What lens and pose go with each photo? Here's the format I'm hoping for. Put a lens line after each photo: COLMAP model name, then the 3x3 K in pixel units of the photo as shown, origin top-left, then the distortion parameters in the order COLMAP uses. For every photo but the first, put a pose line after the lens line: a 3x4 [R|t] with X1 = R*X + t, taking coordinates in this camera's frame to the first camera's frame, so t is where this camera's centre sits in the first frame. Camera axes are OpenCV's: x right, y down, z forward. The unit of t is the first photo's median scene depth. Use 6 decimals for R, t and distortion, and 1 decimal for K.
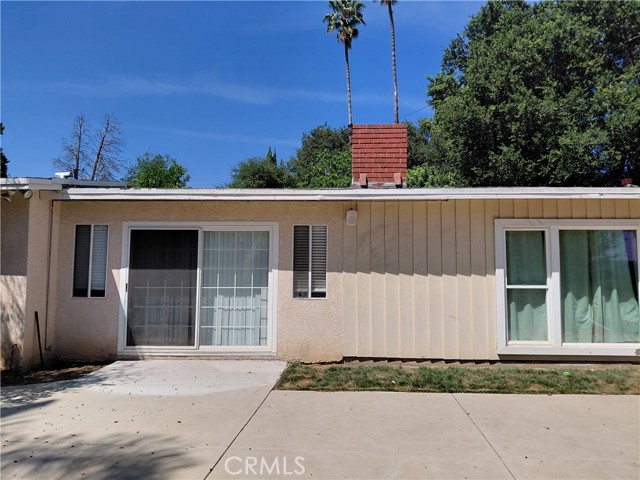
lens RADIAL K [[472.4, 0, 330.0], [0, 472.4, 238.0], [0, 0, 1]] dist [0.062265, -0.122541]
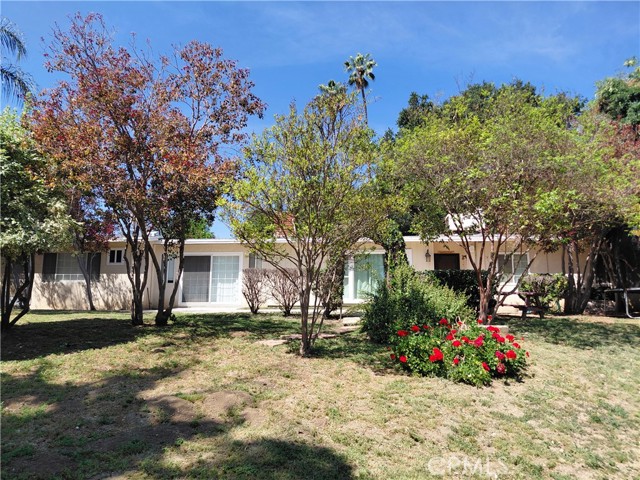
lens RADIAL K [[472.2, 0, 320.0], [0, 472.2, 240.0], [0, 0, 1]] dist [0.063999, -0.127808]
pose [[0.996813, -0.011618, -0.078919, 0.487997], [0.006681, 0.998020, -0.062535, 0.059966], [0.079489, 0.061808, 0.994918, -1.424889]]
